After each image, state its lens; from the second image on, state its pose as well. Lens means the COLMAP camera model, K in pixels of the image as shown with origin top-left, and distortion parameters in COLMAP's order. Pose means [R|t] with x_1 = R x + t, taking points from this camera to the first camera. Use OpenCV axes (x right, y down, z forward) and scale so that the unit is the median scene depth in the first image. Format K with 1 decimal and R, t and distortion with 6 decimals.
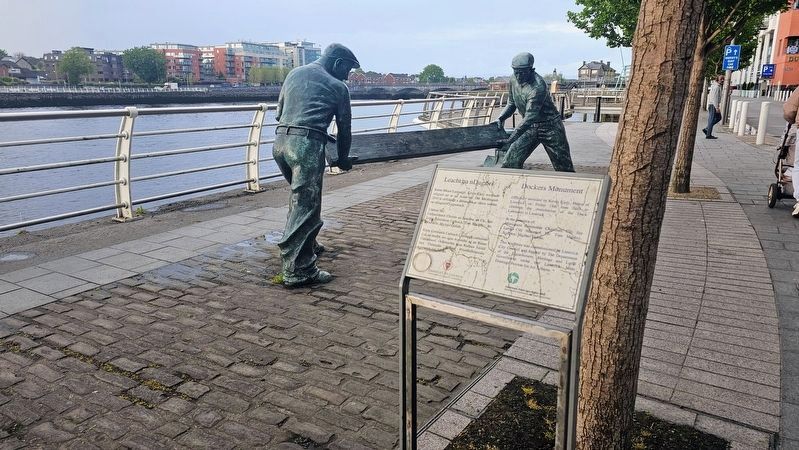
lens RADIAL K [[556.2, 0, 400.5], [0, 556.2, 224.5], [0, 0, 1]] dist [0.029996, -0.023672]
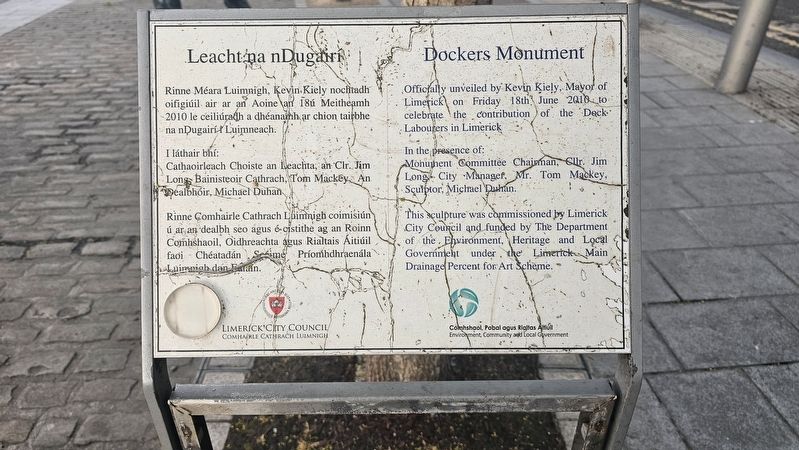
lens RADIAL K [[556.2, 0, 400.7], [0, 556.2, 226.9], [0, 0, 1]] dist [0.029996, -0.023672]
pose [[0.820773, -0.291082, 0.491532, -0.013602], [0.127570, 0.932109, 0.338968, -0.089197], [-0.556829, -0.215511, 0.802183, 0.675180]]
